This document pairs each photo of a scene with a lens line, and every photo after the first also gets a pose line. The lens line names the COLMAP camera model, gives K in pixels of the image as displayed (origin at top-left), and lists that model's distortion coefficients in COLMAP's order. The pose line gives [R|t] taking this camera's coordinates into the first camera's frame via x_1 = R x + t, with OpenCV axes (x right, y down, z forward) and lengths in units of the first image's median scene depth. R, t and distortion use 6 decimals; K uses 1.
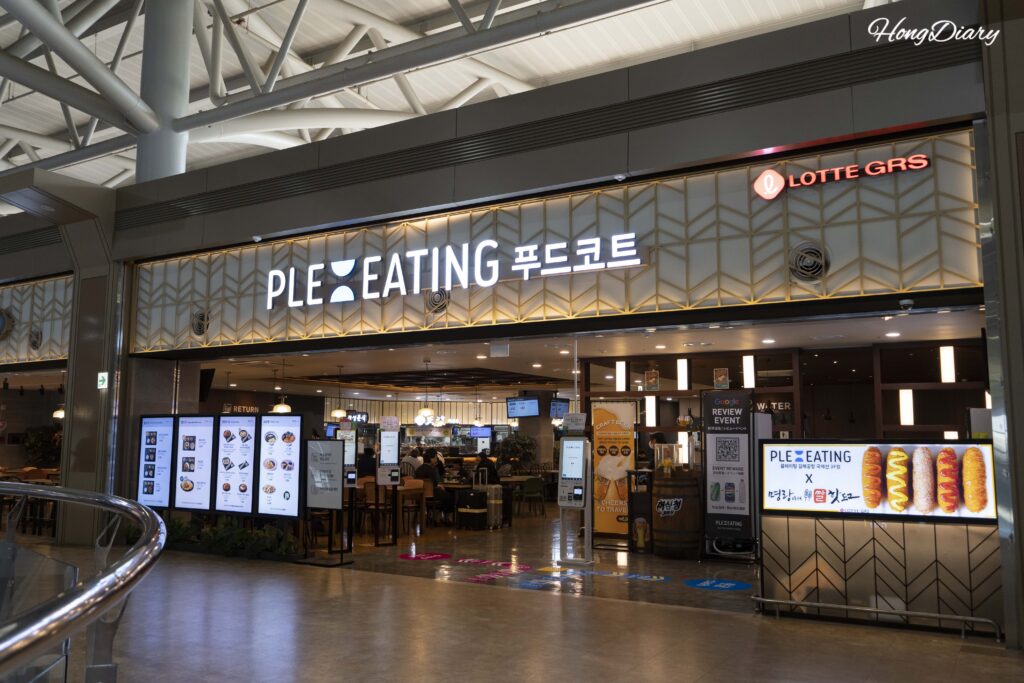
lens RADIAL K [[882.0, 0, 514.6], [0, 882.0, 336.5], [0, 0, 1]] dist [0.008266, -0.002270]
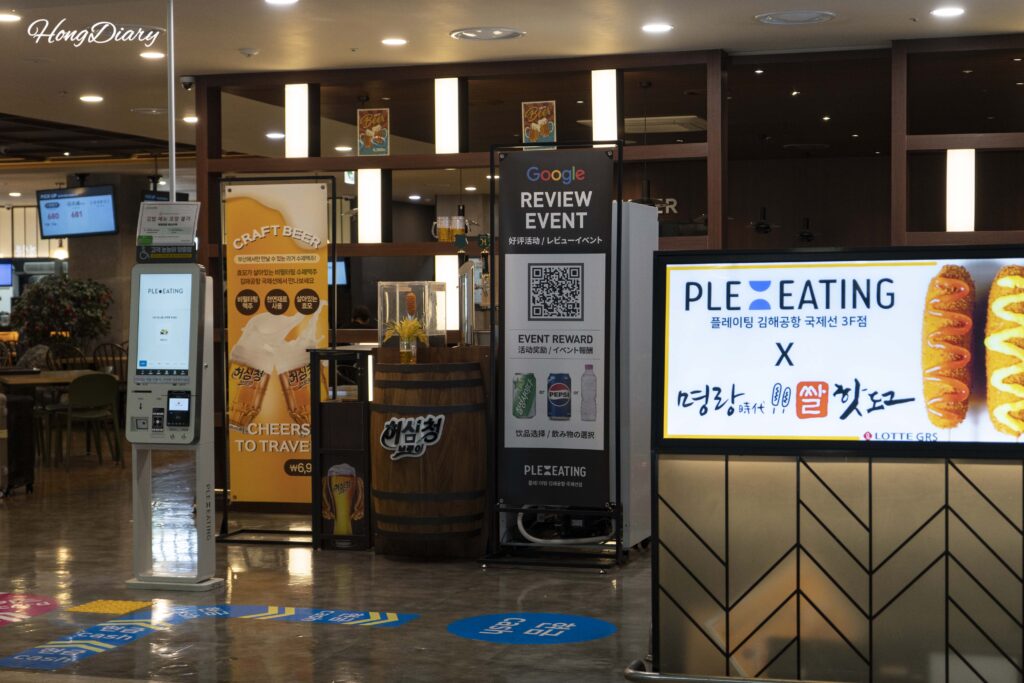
lens RADIAL K [[1767.8, 0, 513.1], [0, 1767.8, 341.2], [0, 0, 1]] dist [-0.014398, 0.000000]
pose [[0.973947, -0.016712, 0.226159, 0.038654], [-0.014977, 0.990363, 0.137684, 0.038897], [-0.226281, -0.137484, 0.964311, 0.220074]]
